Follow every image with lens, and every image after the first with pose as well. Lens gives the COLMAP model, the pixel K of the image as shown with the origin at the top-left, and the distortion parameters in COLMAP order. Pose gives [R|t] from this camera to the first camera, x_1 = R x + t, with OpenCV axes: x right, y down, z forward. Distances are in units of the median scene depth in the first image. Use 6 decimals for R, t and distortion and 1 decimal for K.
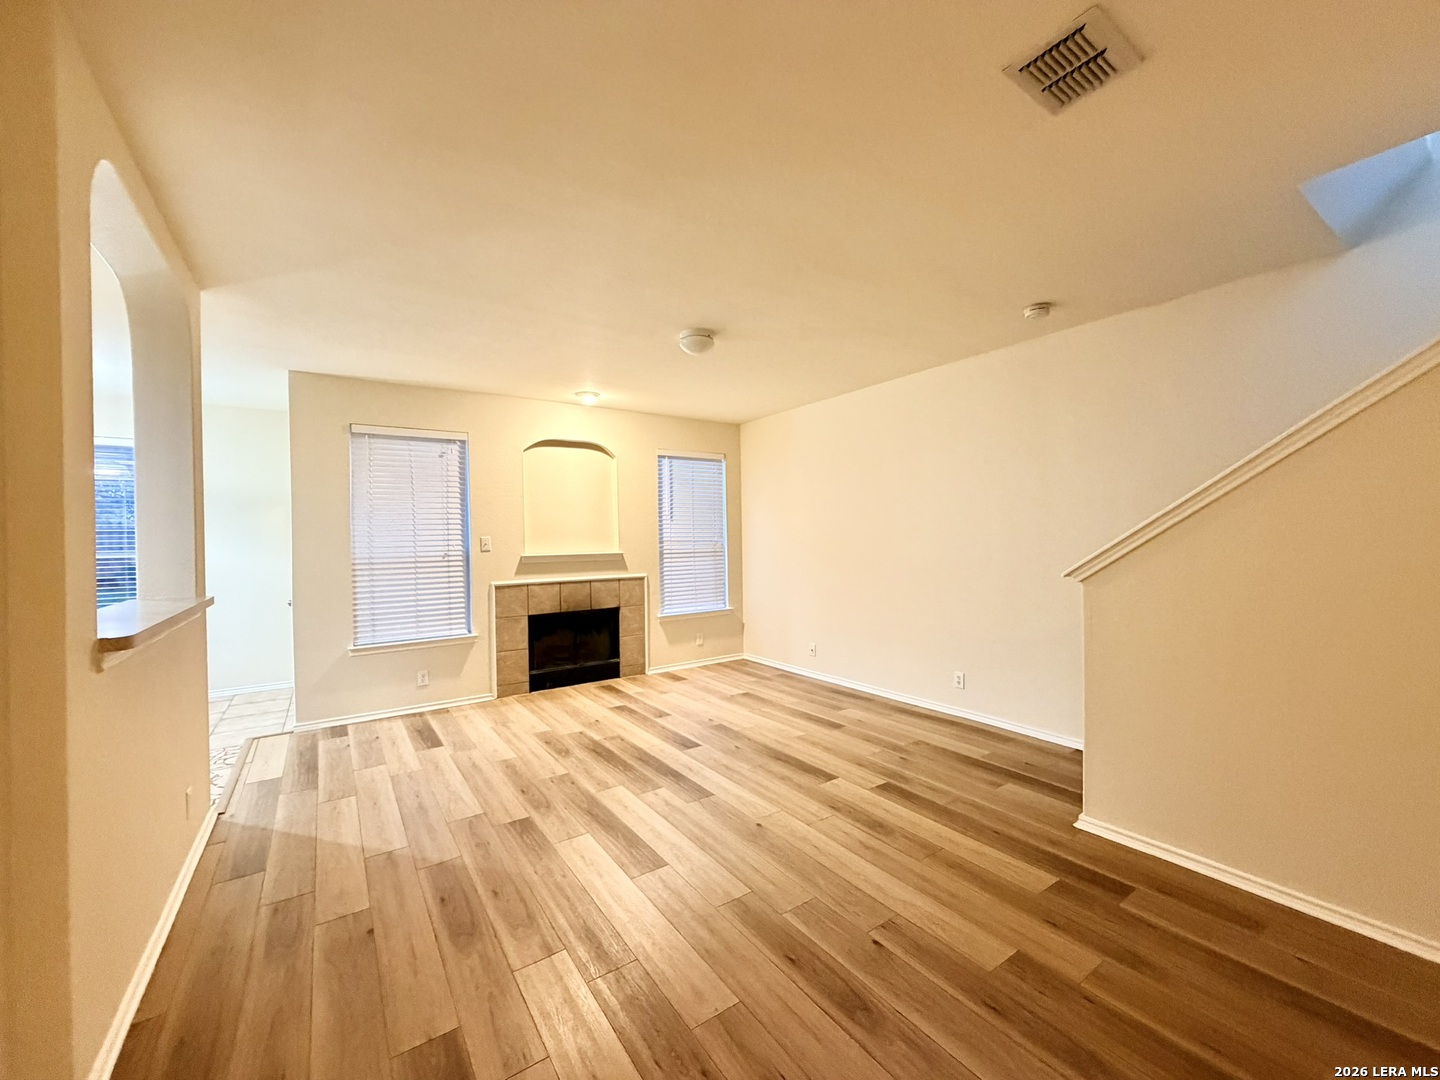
lens RADIAL K [[573.5, 0, 716.3], [0, 573.5, 536.4], [0, 0, 1]] dist [0.000426, -0.000026]
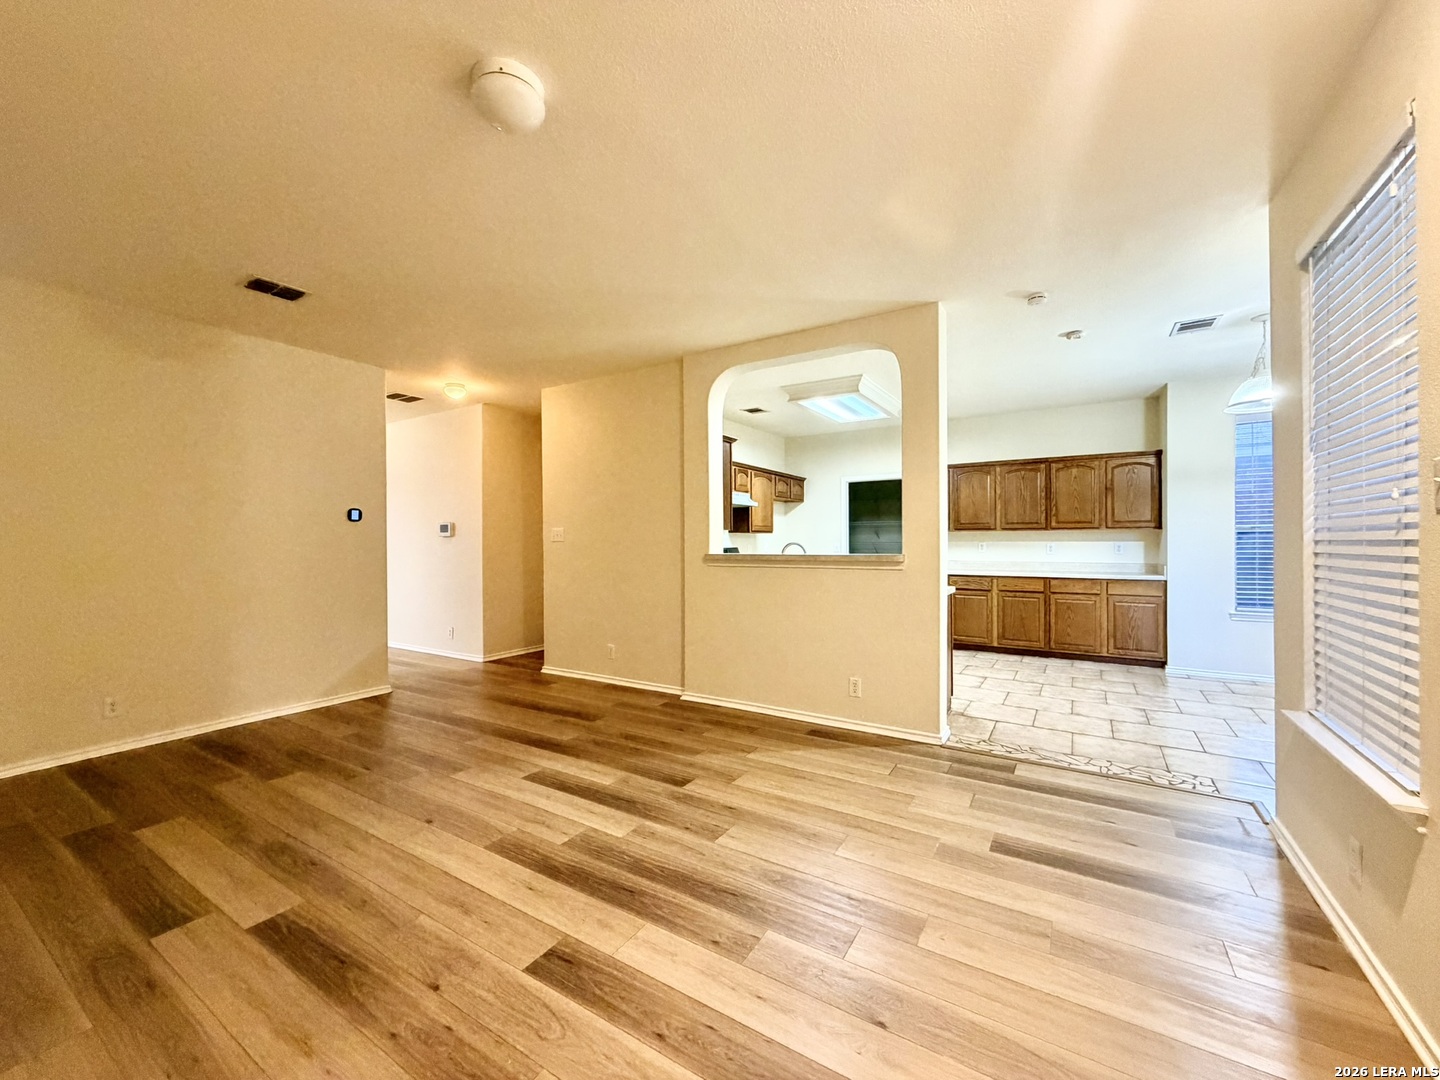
lens RADIAL K [[573.5, 0, 719.3], [0, 573.5, 540.2], [0, 0, 1]] dist [0.000426, -0.000026]
pose [[-0.915169, 0.020073, -0.402569, 0.005778], [0.021213, 0.999774, 0.001627, 0.032720], [0.402511, -0.007051, -0.915388, 1.133740]]
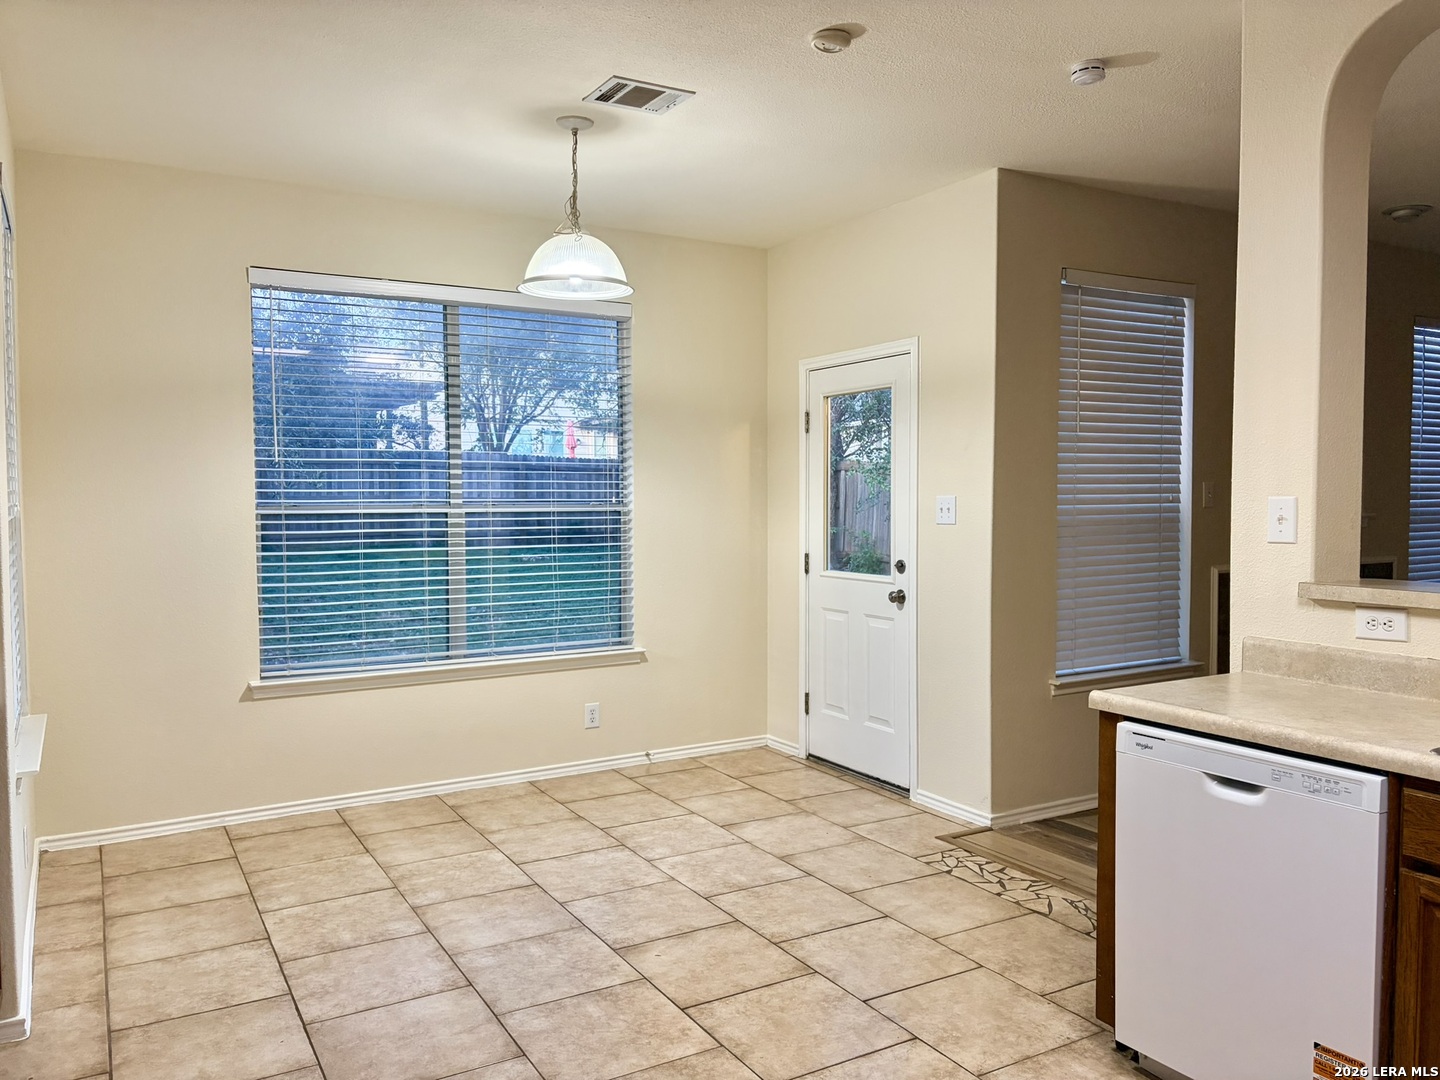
lens RADIAL K [[1085.4, 0, 725.4], [0, 1085.4, 541.3], [0, 0, 1]] dist [0.023633, -0.019254]
pose [[0.997794, 0.015197, -0.064617, -0.802351], [-0.012085, 0.998761, 0.048276, 0.012963], [0.065270, -0.047389, 0.996742, -0.046866]]
